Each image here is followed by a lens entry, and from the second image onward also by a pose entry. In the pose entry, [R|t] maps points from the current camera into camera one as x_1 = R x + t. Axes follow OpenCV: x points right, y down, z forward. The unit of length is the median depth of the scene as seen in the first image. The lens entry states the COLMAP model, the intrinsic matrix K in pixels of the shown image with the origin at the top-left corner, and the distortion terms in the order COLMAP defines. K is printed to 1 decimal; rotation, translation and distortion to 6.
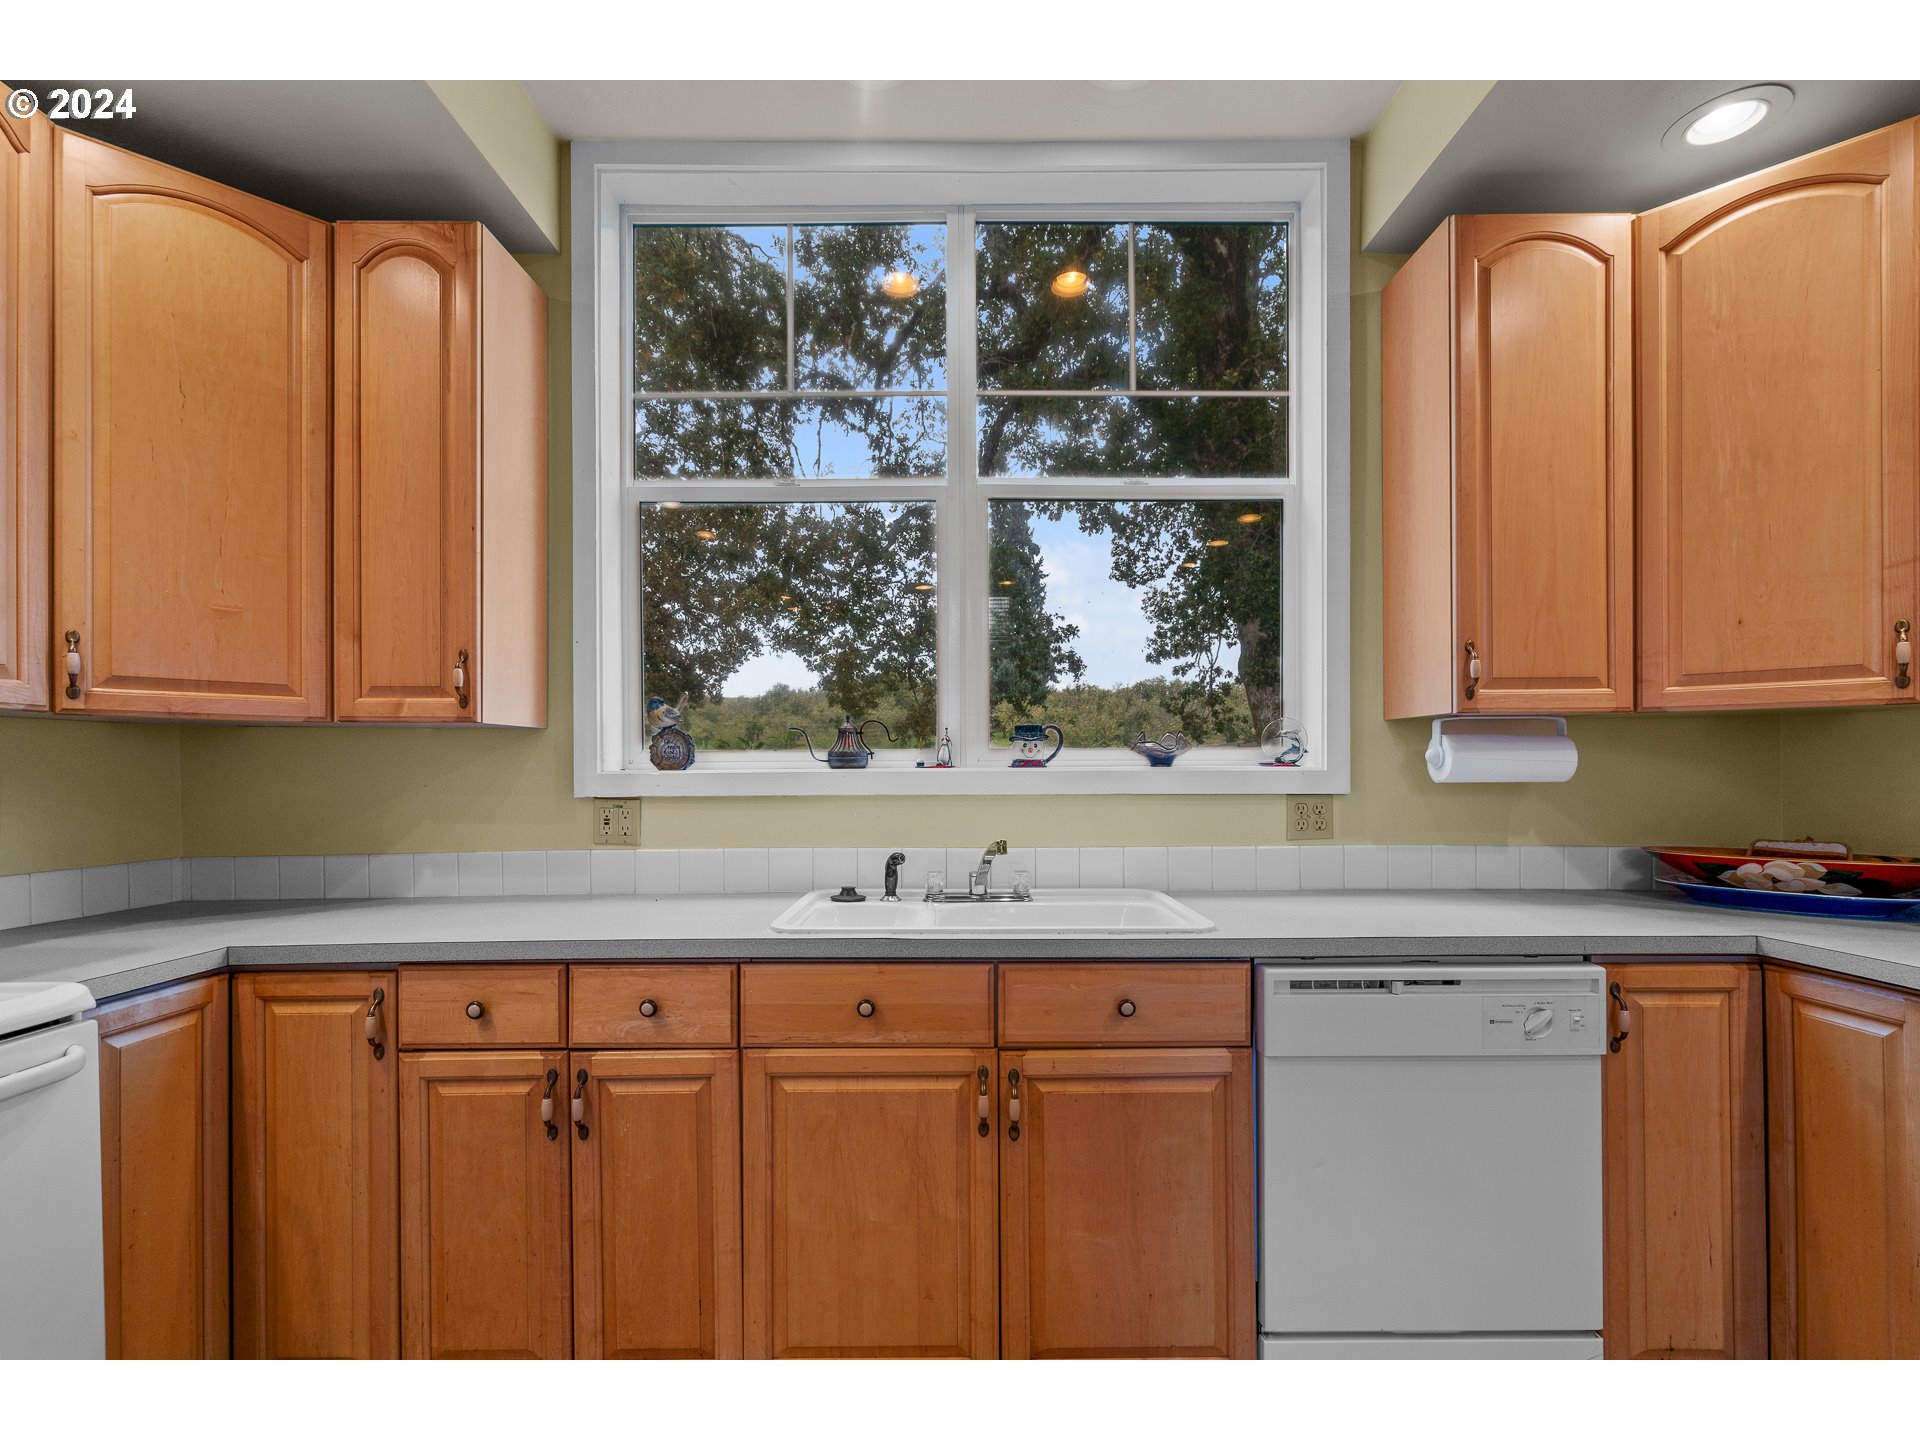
lens RADIAL K [[6613.2, 0, 964.5], [0, 6613.2, 726.4], [0, 0, 1]] dist [0.317610, 0.000000]
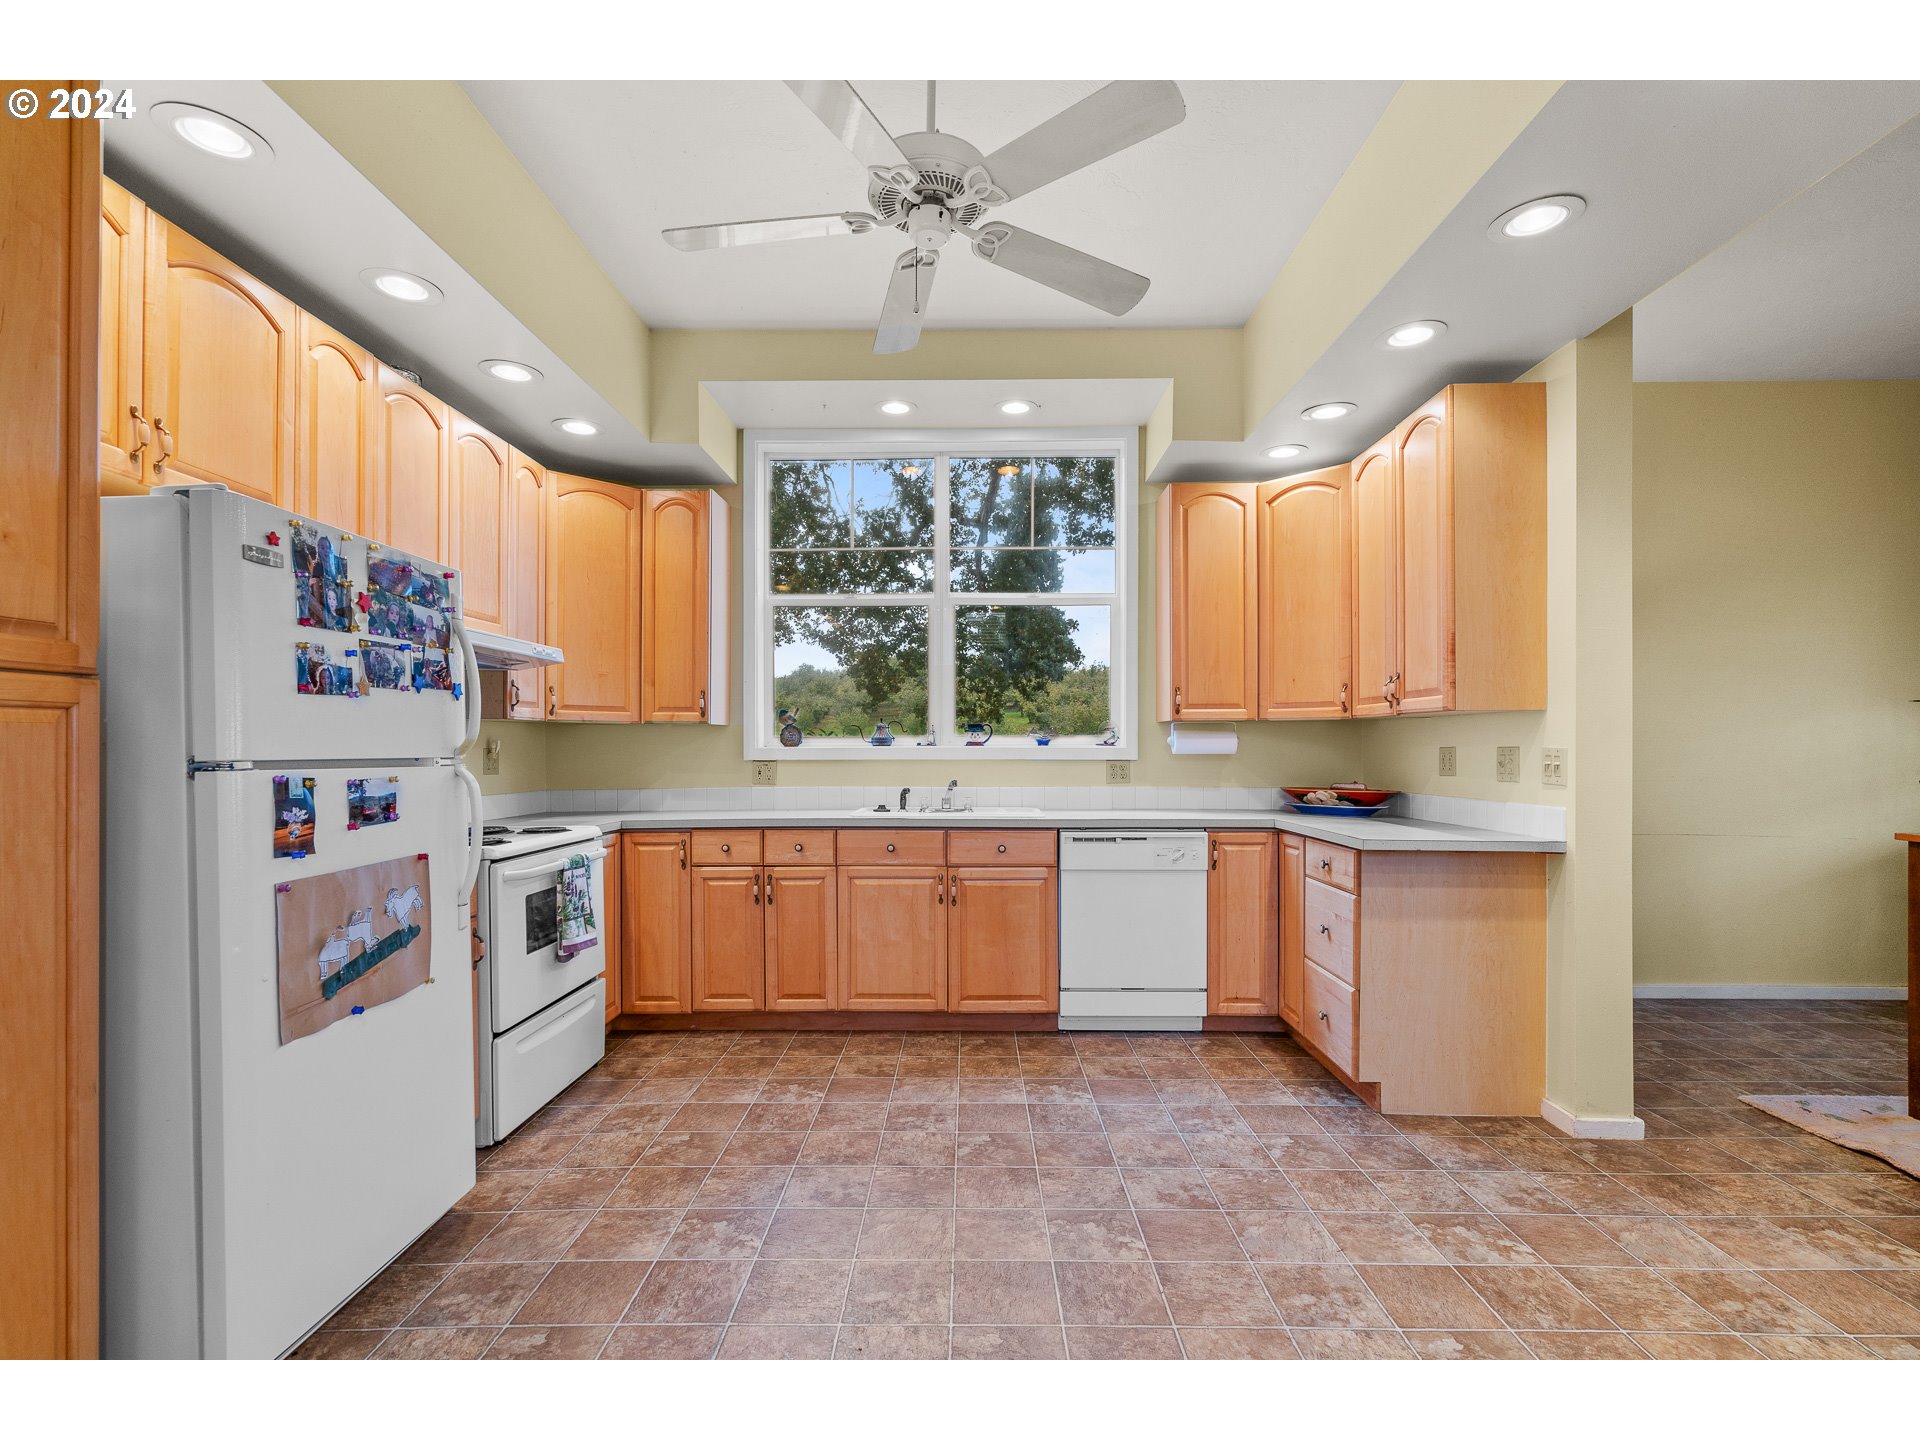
lens RADIAL K [[6613.2, 0, 957.1], [0, 6613.2, 716.8], [0, 0, 1]] dist [0.317610, 0.000000]
pose [[0.999985, 0.003183, -0.004486, 0.016258], [-0.003174, 0.999993, 0.001881, -0.007308], [0.004492, -0.001867, 0.999988, -1.151148]]
